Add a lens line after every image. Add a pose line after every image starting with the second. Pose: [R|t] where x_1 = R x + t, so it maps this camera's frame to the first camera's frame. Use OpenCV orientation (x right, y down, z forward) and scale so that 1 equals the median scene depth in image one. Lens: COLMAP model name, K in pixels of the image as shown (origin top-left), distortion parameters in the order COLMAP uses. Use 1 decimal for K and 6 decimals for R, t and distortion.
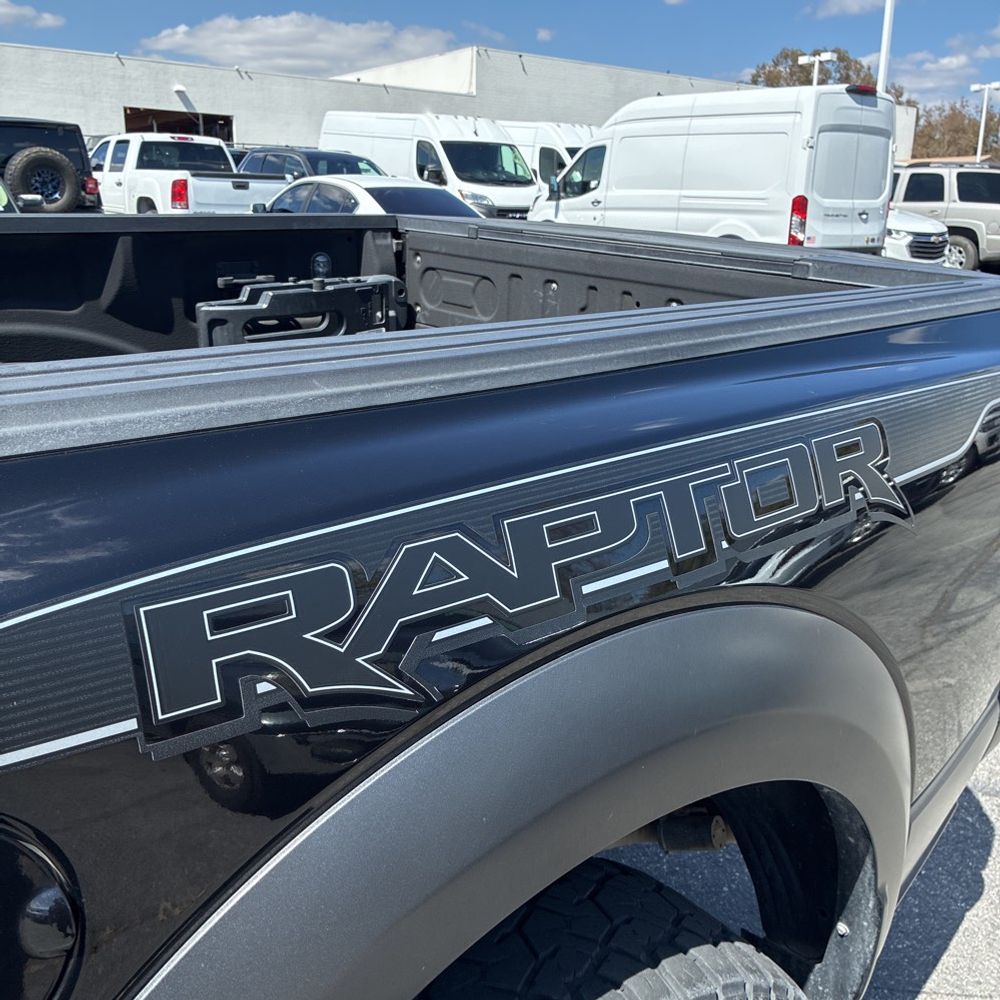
lens RADIAL K [[1016.3, 0, 489.7], [0, 1016.3, 501.1], [0, 0, 1]] dist [0.019761, 0.000000]
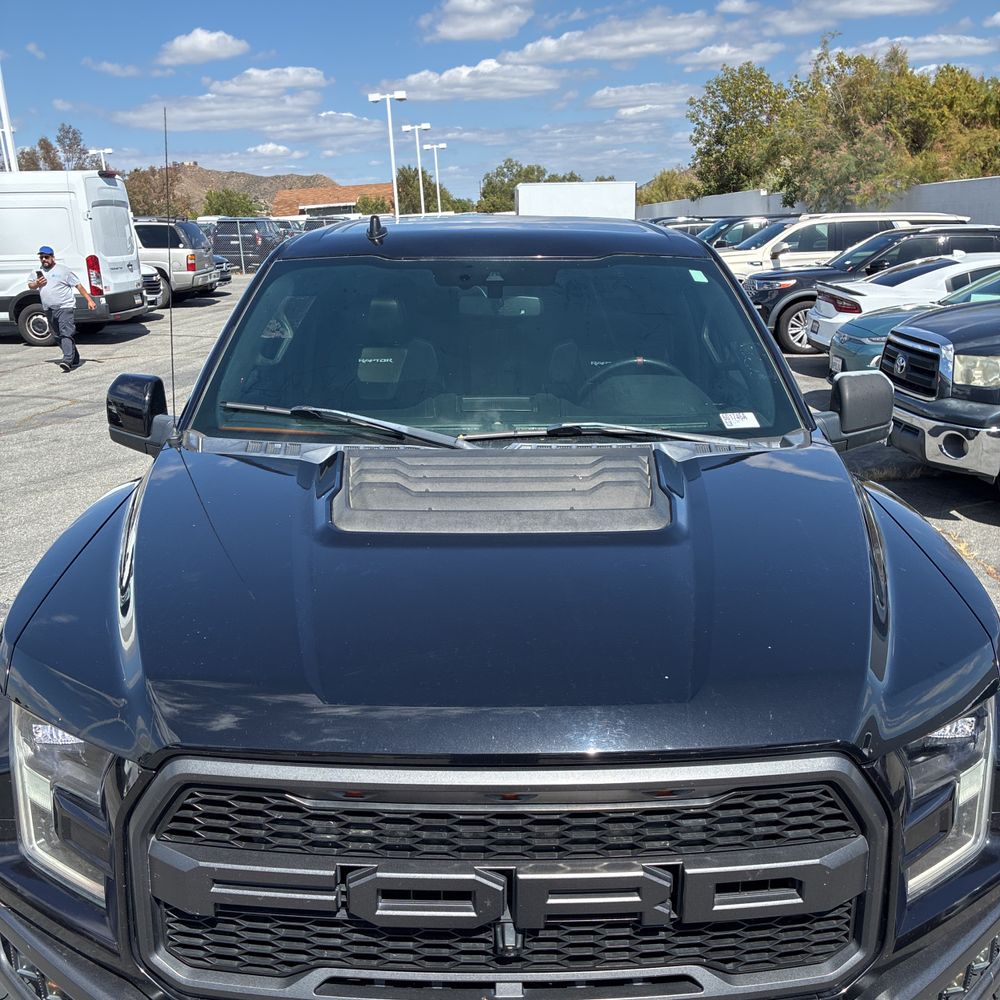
lens RADIAL K [[1016.3, 0, 495.5], [0, 1016.3, 496.5], [0, 0, 1]] dist [0.019761, 0.000000]
pose [[0.619157, -0.249031, 0.744733, -0.332208], [0.270562, 0.957965, 0.095392, 0.004256], [-0.737184, 0.142434, 0.660509, -0.143597]]
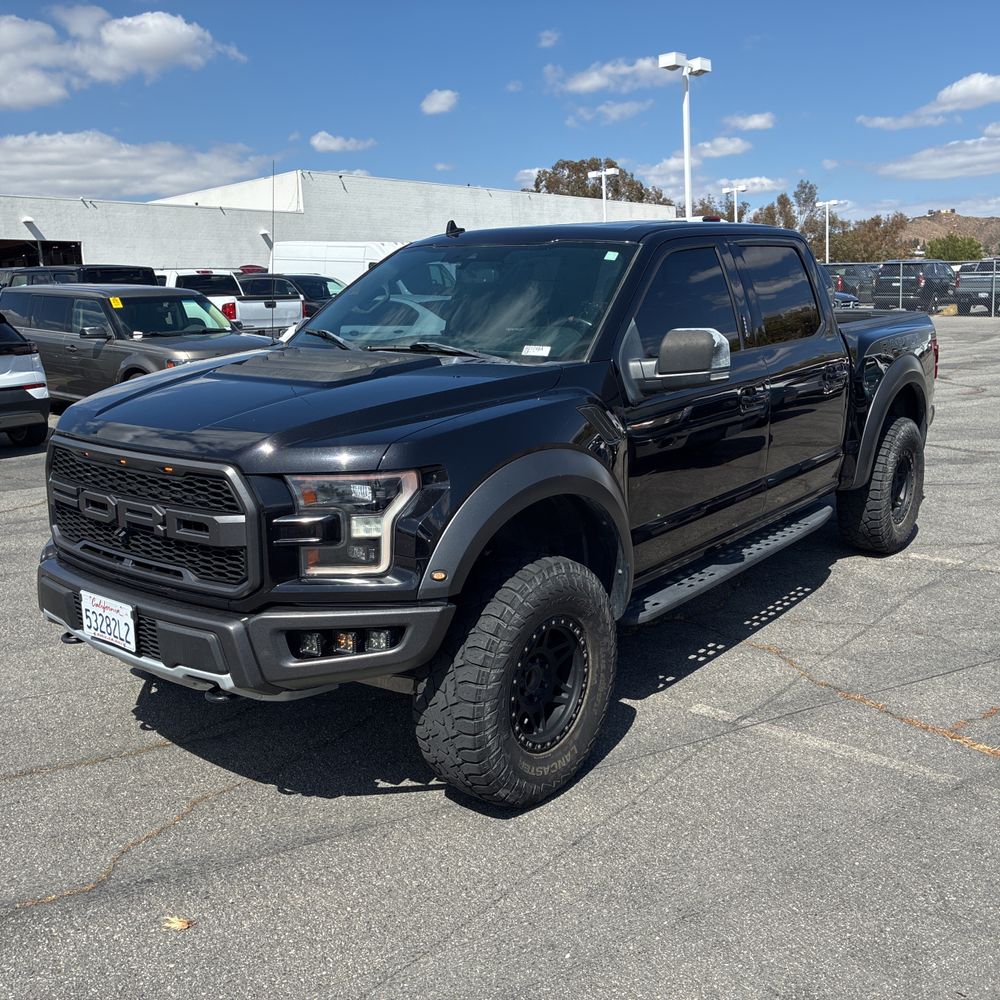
lens RADIAL K [[1016.3, 0, 502.5], [0, 1016.3, 496.6], [0, 0, 1]] dist [0.019761, 0.000000]
pose [[0.973879, -0.098724, 0.204482, -0.232287], [0.117737, 0.989572, -0.082976, 0.075597], [-0.194158, 0.104884, 0.975347, -0.297724]]
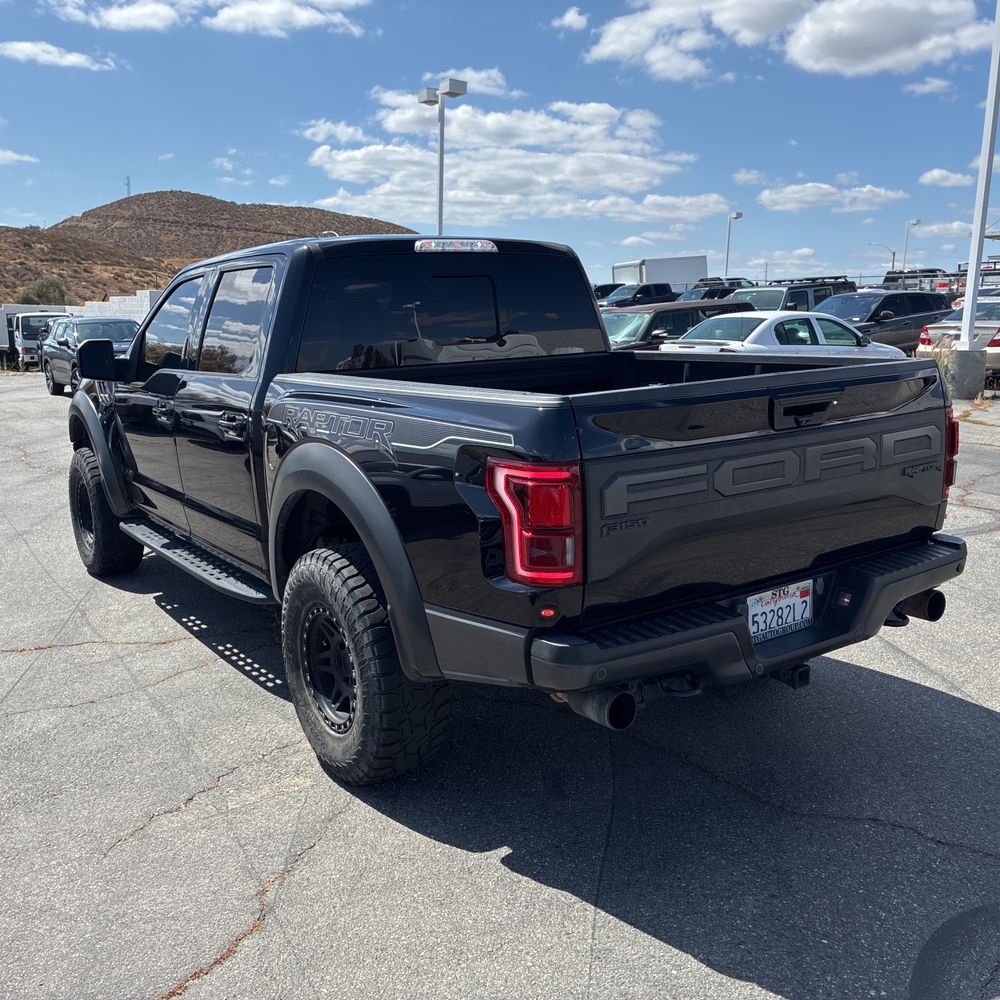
lens RADIAL K [[1016.3, 0, 499.3], [0, 1016.3, 503.5], [0, 0, 1]] dist [0.019761, 0.000000]
pose [[-0.085343, 0.162958, -0.982935, 0.229523], [-0.285448, 0.941182, 0.180820, -0.033259], [0.954587, 0.296009, -0.033807, 0.103074]]
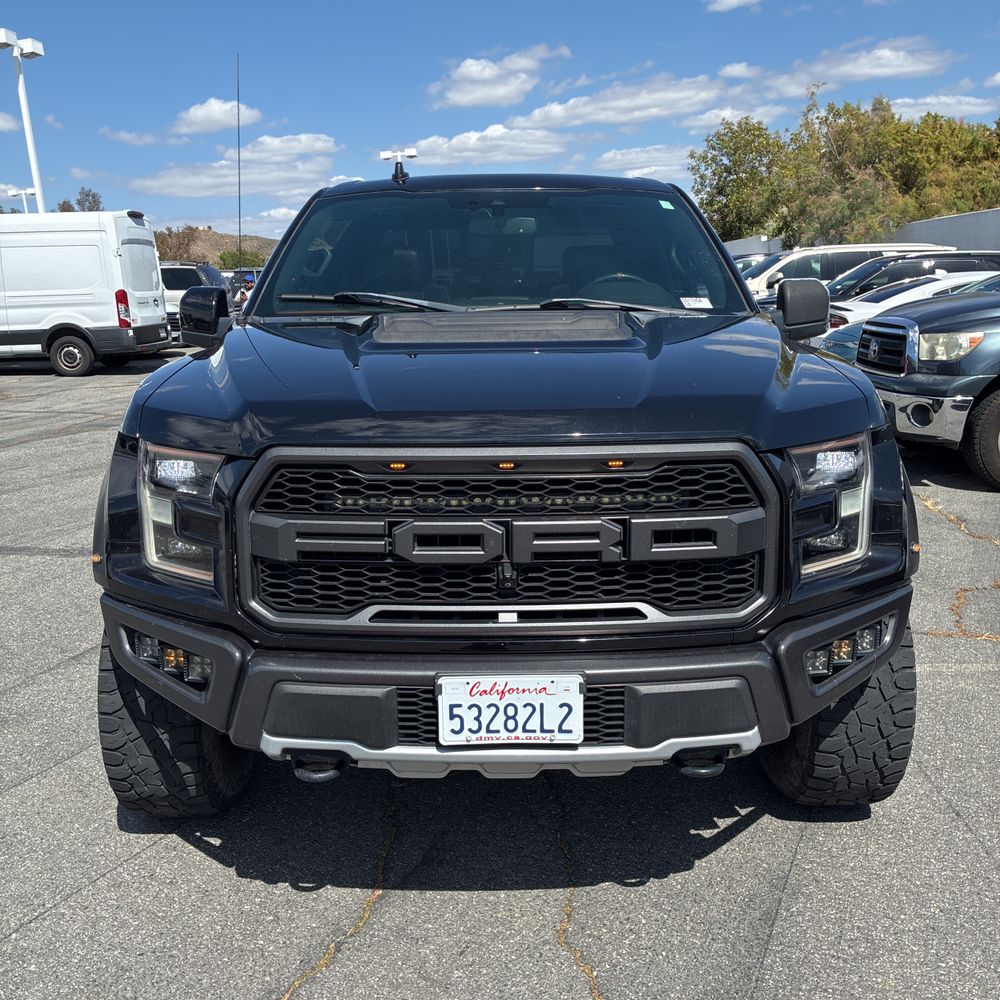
lens RADIAL K [[1016.3, 0, 495.0], [0, 1016.3, 504.9], [0, 0, 1]] dist [0.019761, 0.000000]
pose [[0.625599, -0.217384, 0.749246, -0.371642], [0.277970, 0.959474, 0.046282, 0.039707], [-0.728943, 0.179314, 0.660673, -0.165308]]
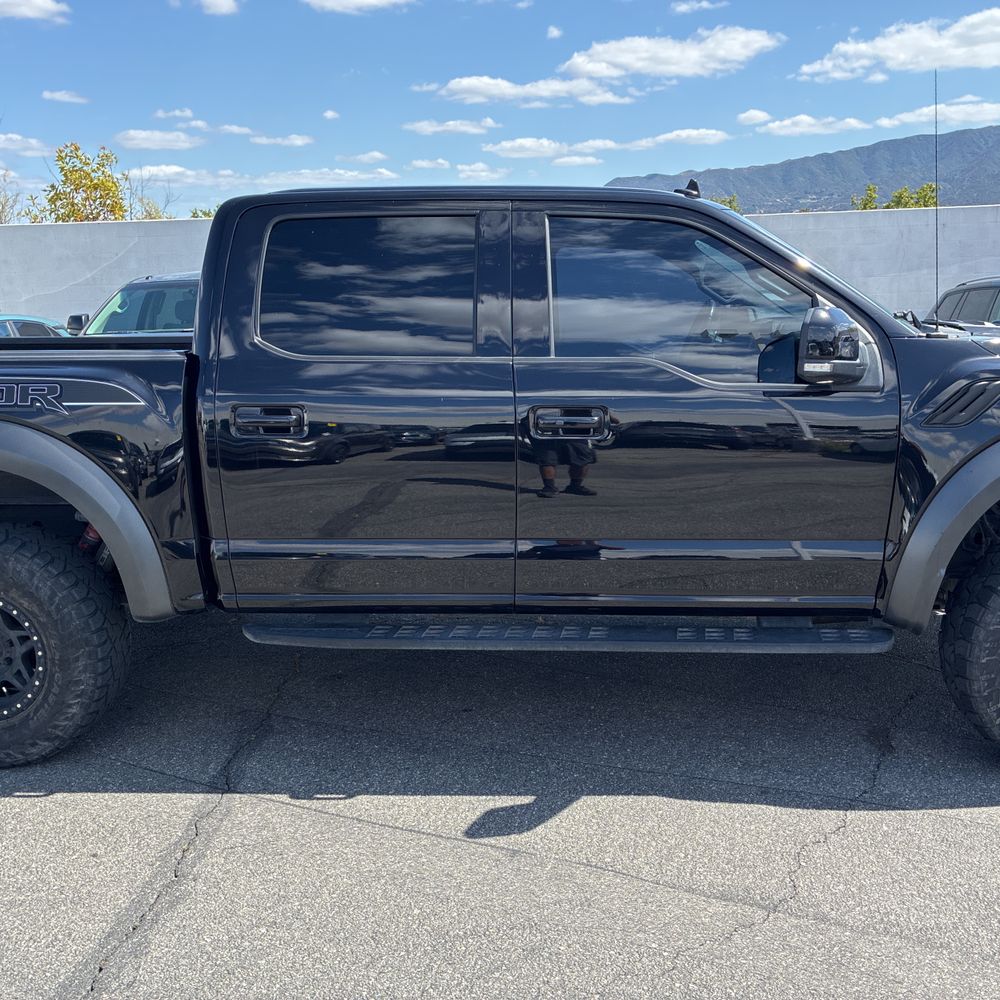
lens RADIAL K [[1016.3, 0, 511.8], [0, 1016.3, 503.3], [0, 0, 1]] dist [0.019761, 0.000000]
pose [[-0.744715, -0.152289, 0.649775, -0.311876], [0.200183, 0.877813, 0.435167, -0.085277], [-0.636652, 0.454150, -0.623235, 0.222360]]
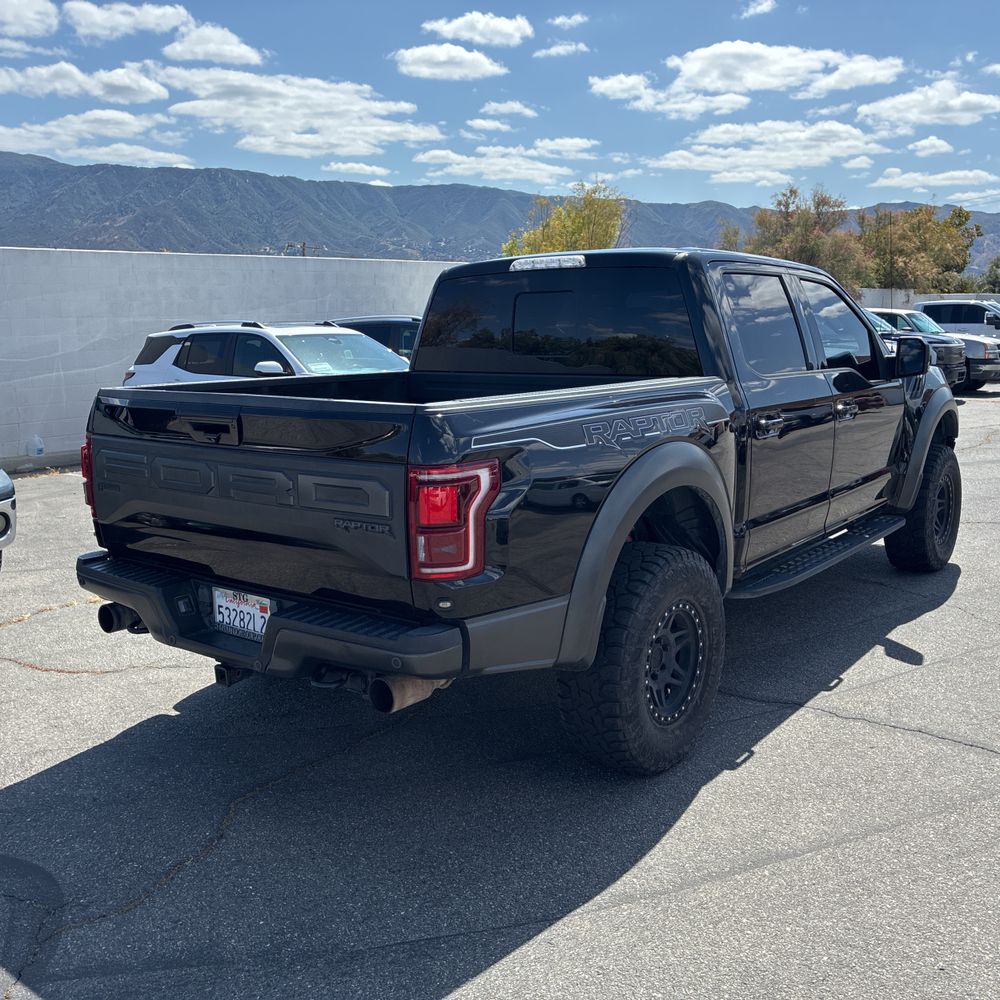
lens RADIAL K [[1016.3, 0, 507.9], [0, 1016.3, 504.1], [0, 0, 1]] dist [0.019761, 0.000000]
pose [[-0.970331, 0.022548, -0.240726, 0.017059], [-0.093860, 0.882427, 0.460991, -0.123284], [0.222818, 0.469909, -0.854130, 0.354755]]
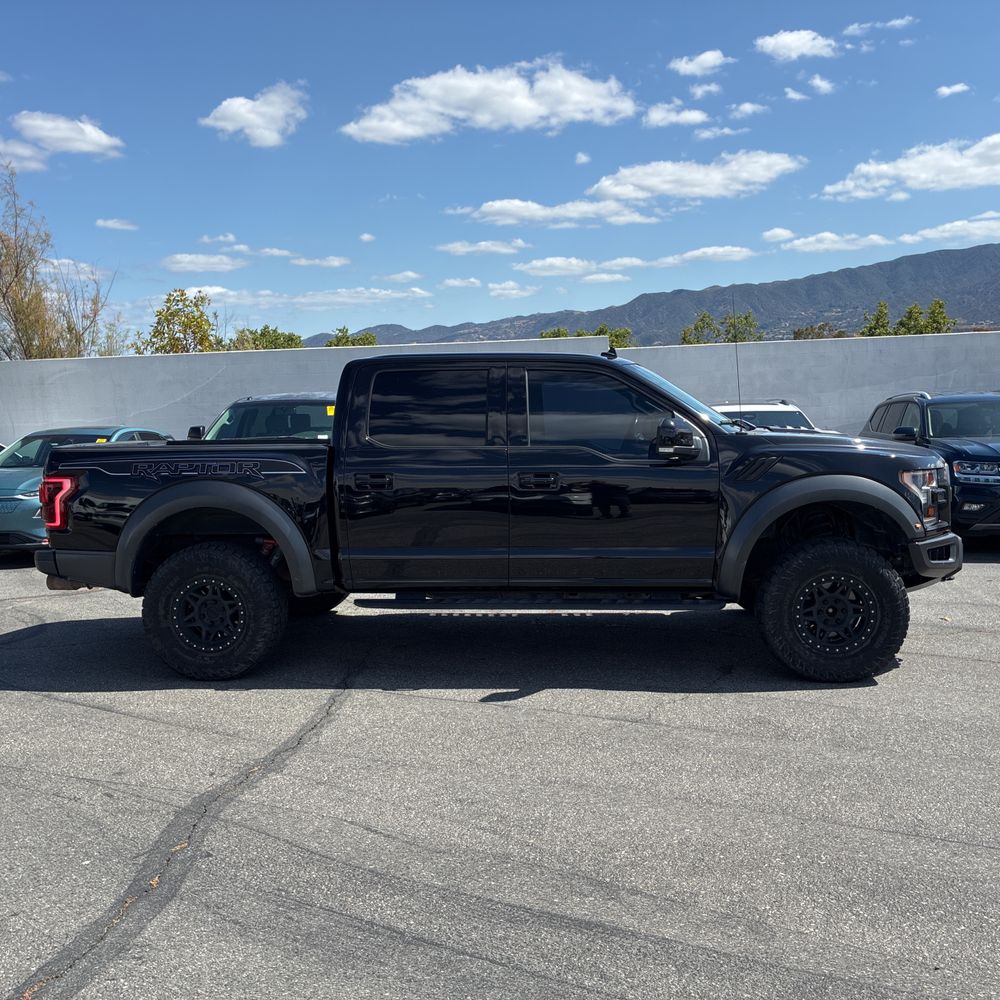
lens RADIAL K [[1016.3, 0, 506.0], [0, 1016.3, 506.7], [0, 0, 1]] dist [0.019761, 0.000000]
pose [[-0.720996, -0.082202, 0.688046, -0.439729], [0.214414, 0.917743, 0.334327, -0.128774], [-0.658932, 0.388575, -0.644063, 0.336769]]
